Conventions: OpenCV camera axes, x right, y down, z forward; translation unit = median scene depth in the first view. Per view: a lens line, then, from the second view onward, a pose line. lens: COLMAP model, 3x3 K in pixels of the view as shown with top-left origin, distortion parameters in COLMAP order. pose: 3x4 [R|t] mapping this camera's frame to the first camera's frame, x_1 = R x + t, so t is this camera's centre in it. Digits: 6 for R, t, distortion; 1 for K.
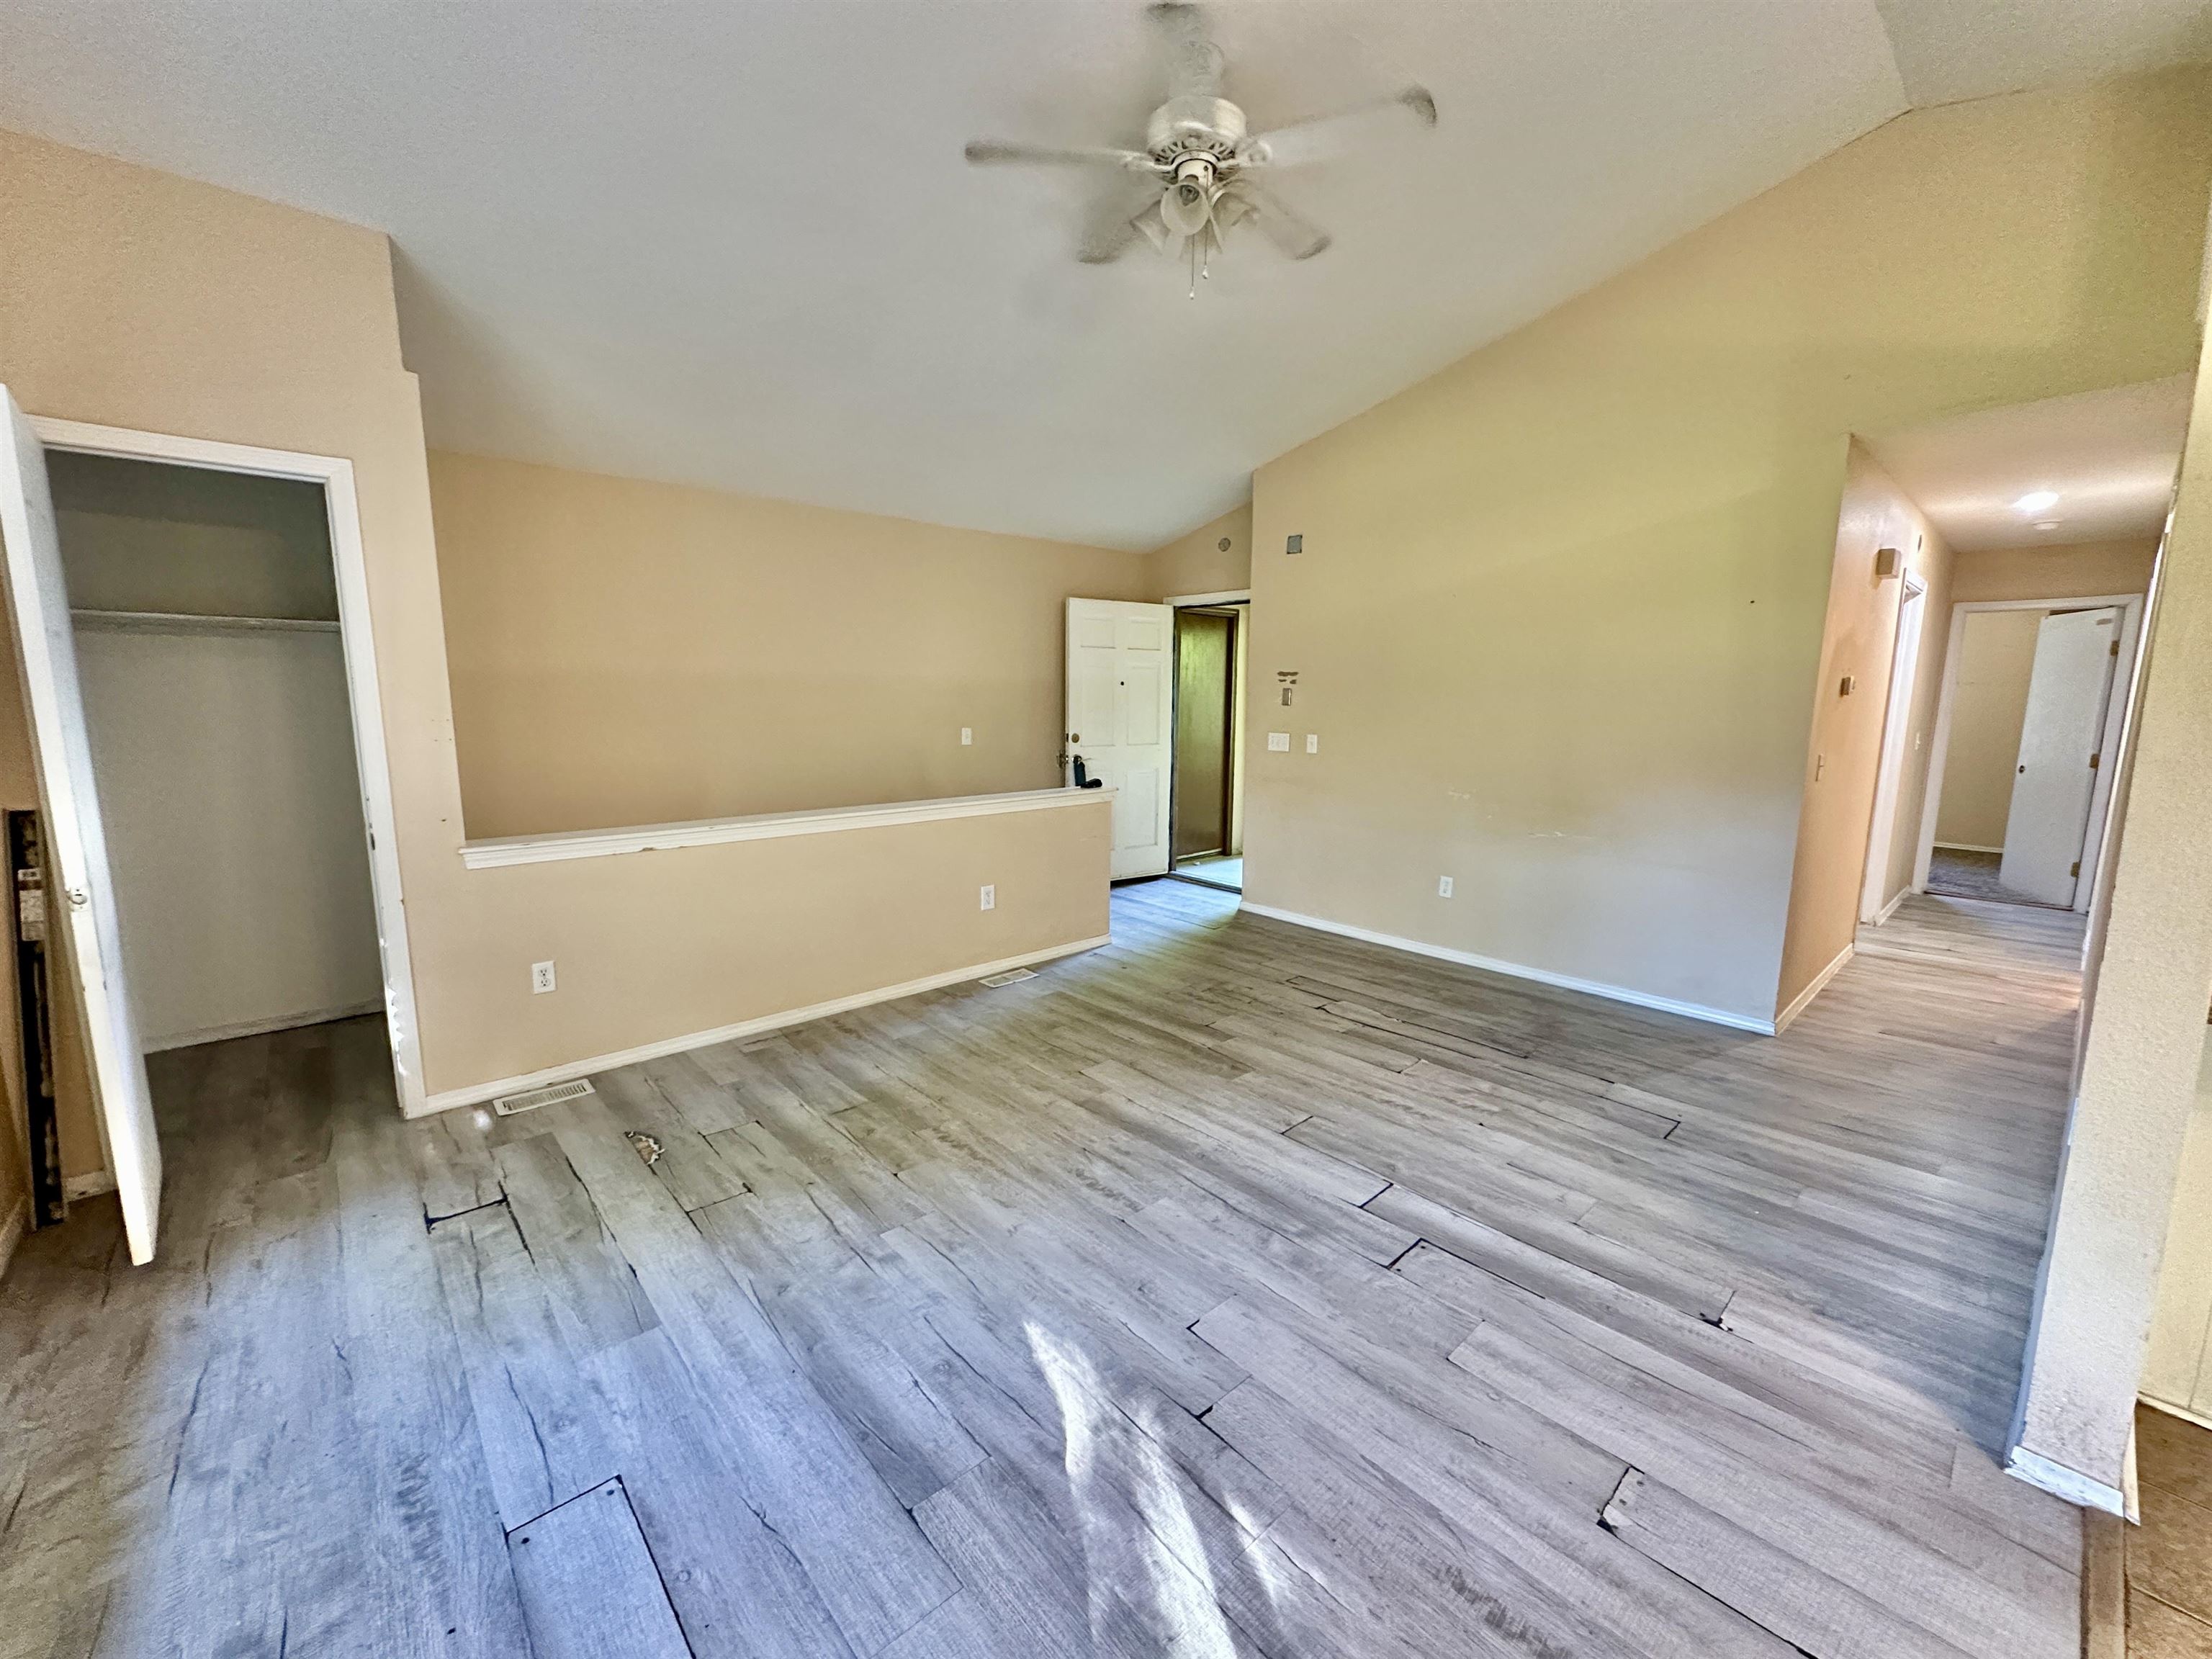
lens RADIAL K [[884.8, 0, 1106.0], [0, 884.8, 829.5], [0, 0, 1]] dist [-0.000638, 0.000502]
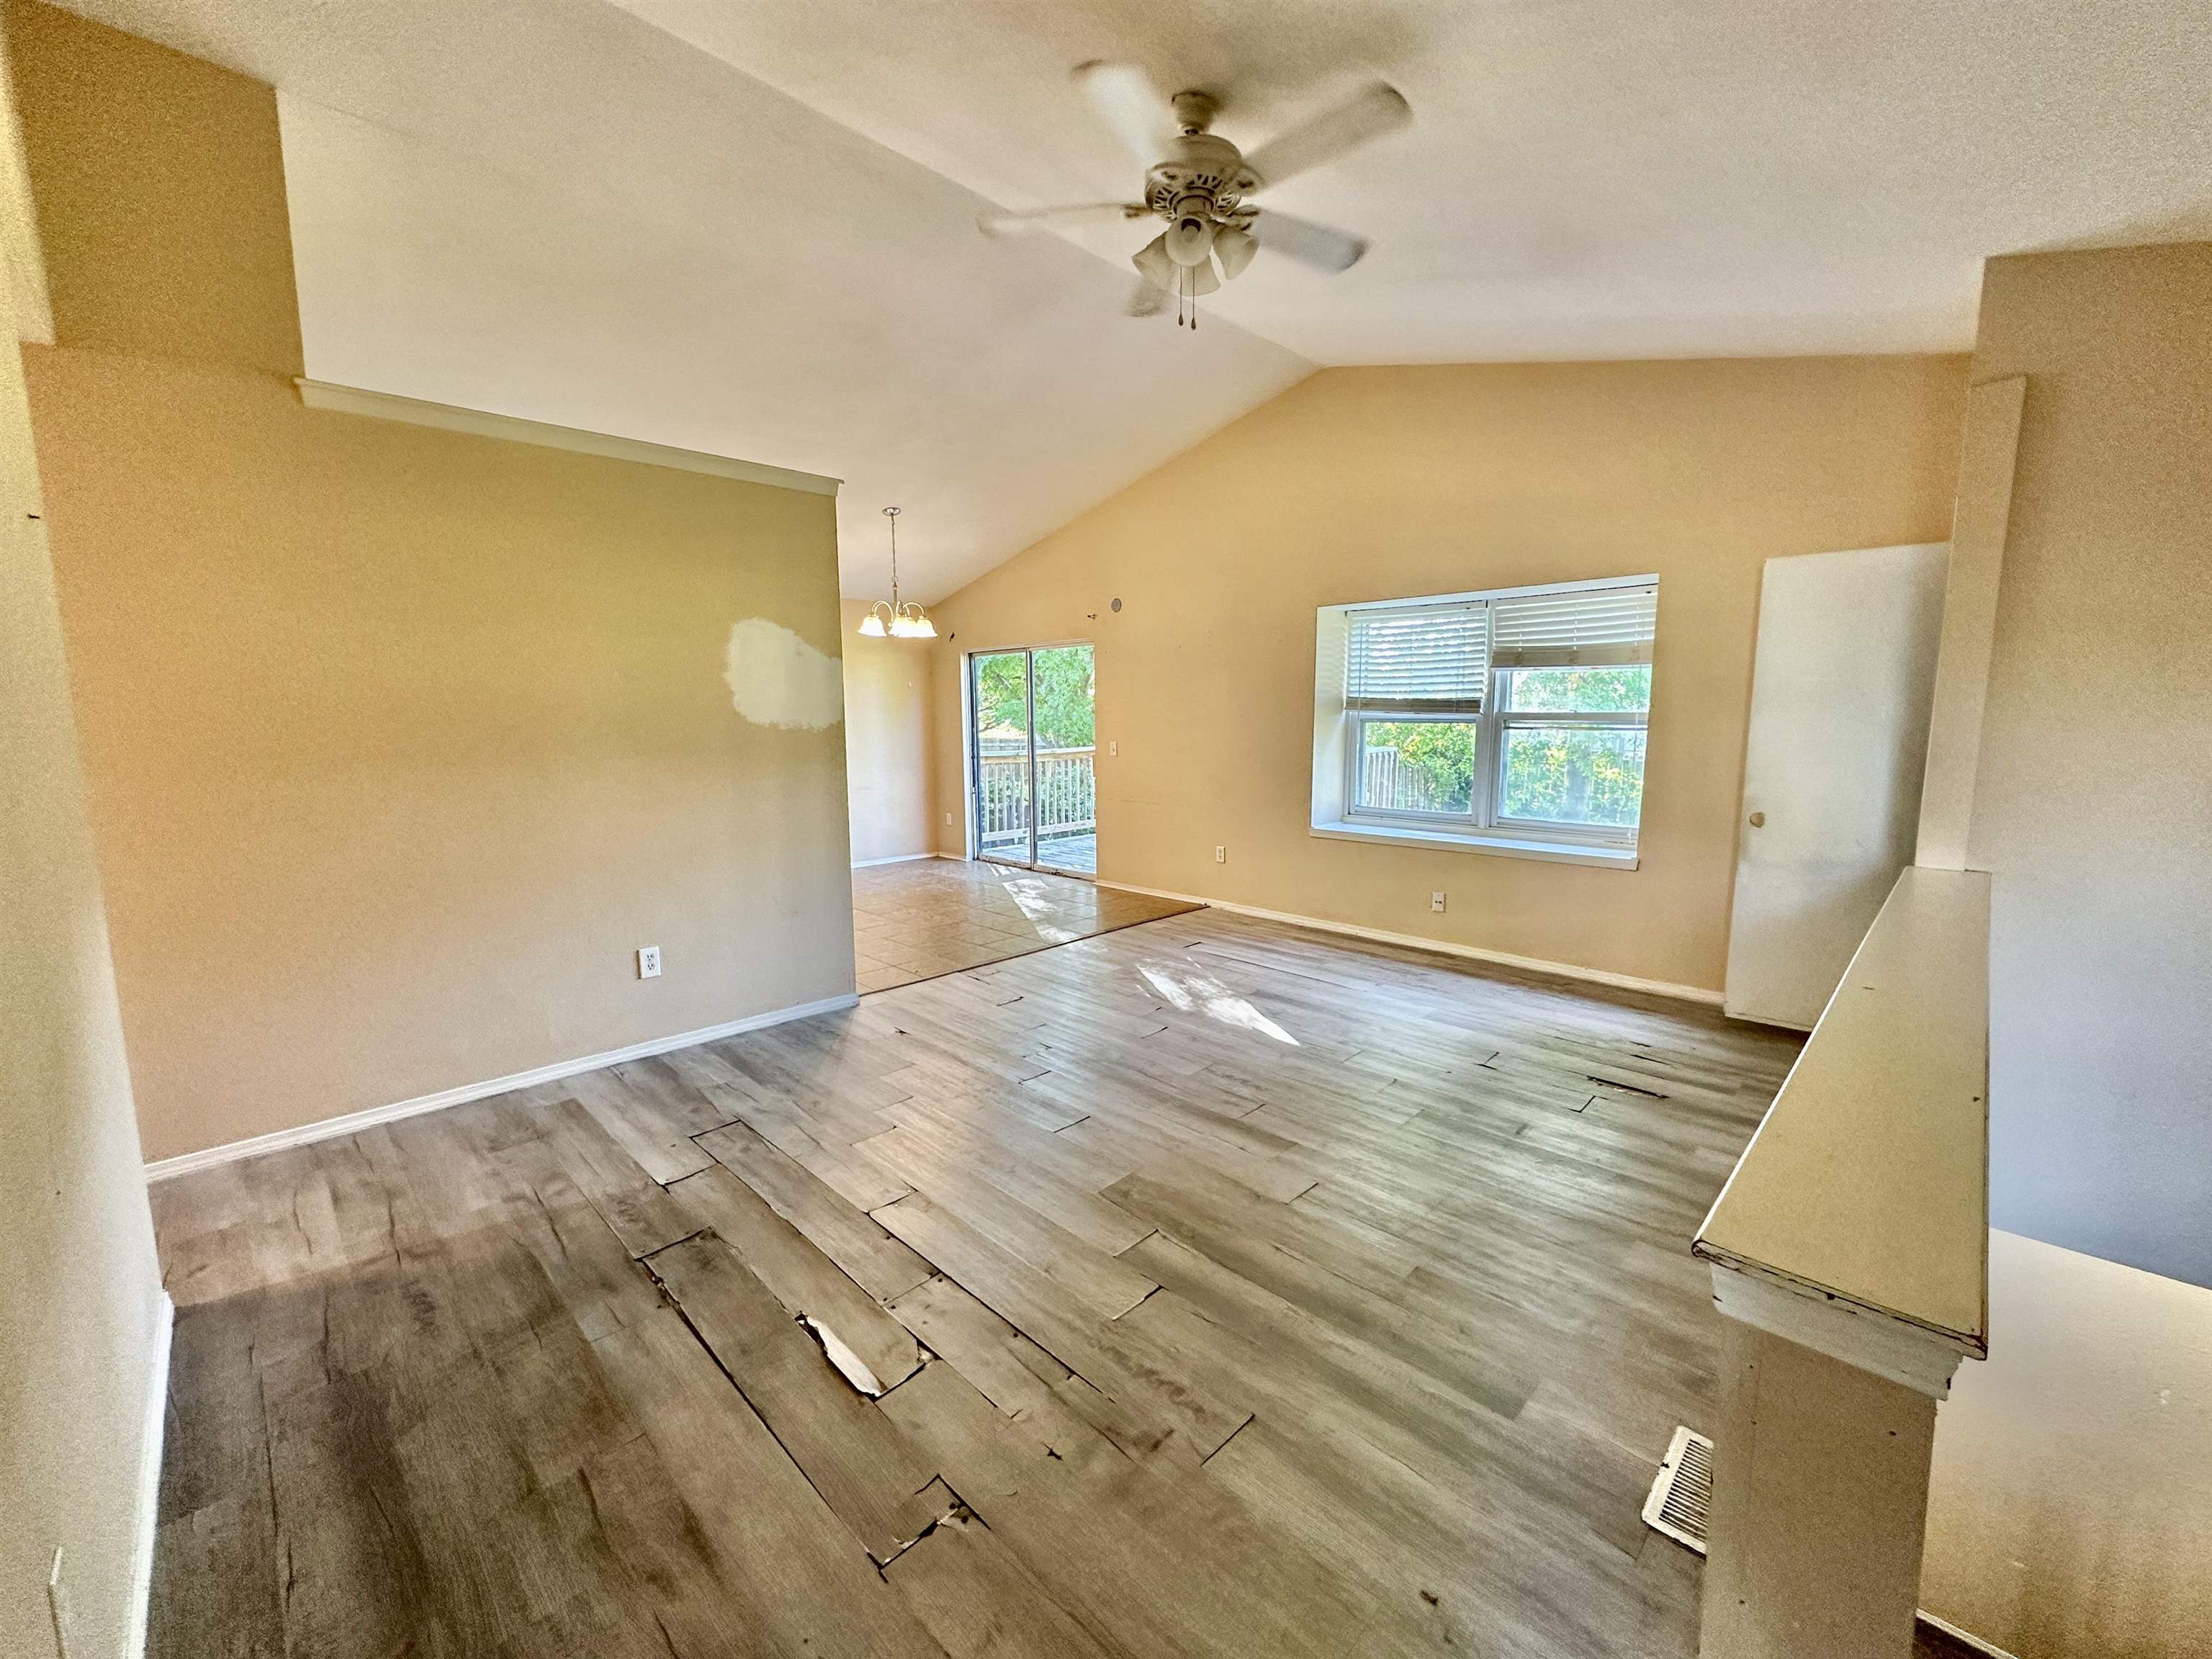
lens RADIAL K [[884.8, 0, 1106.0], [0, 884.8, 829.5], [0, 0, 1]] dist [-0.000638, 0.000502]
pose [[-0.998363, 0.009368, -0.056422, 0.206860], [-0.006676, 0.960663, 0.277635, -0.256756], [0.056803, 0.277557, -0.959028, 1.692276]]
